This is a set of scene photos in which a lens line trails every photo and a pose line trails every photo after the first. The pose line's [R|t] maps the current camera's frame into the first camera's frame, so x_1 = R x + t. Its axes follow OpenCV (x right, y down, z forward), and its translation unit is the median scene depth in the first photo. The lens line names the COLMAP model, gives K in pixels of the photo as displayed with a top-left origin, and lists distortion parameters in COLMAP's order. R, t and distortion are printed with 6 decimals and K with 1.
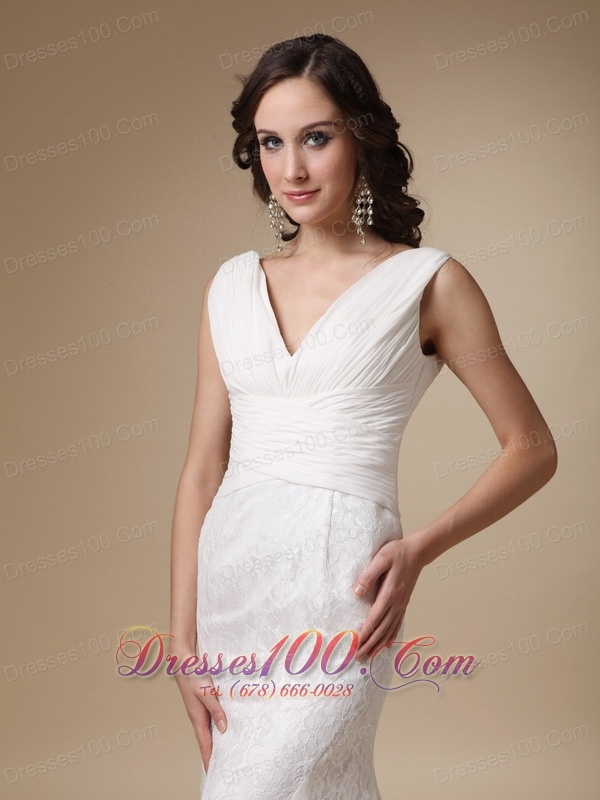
lens RADIAL K [[1806.8, 0, 298.4], [0, 1806.8, 399.6], [0, 0, 1]] dist [-0.040288, 0.000000]
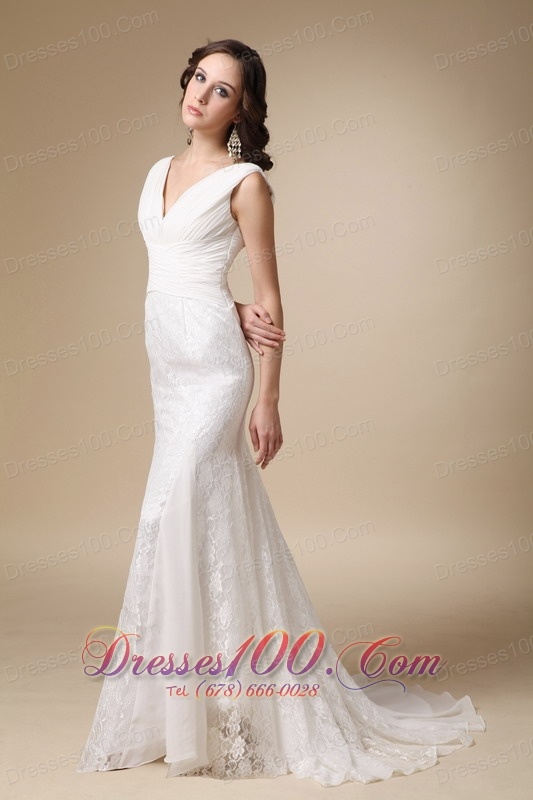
lens RADIAL K [[1809.5, 0, 268.0], [0, 1809.5, 400.4], [0, 0, 1]] dist [-0.058772, 0.000000]
pose [[0.999859, -0.000564, -0.016785, 0.000135], [0.000570, 1.000000, 0.000343, 0.170291], [0.016785, -0.000353, 0.999859, -0.001022]]
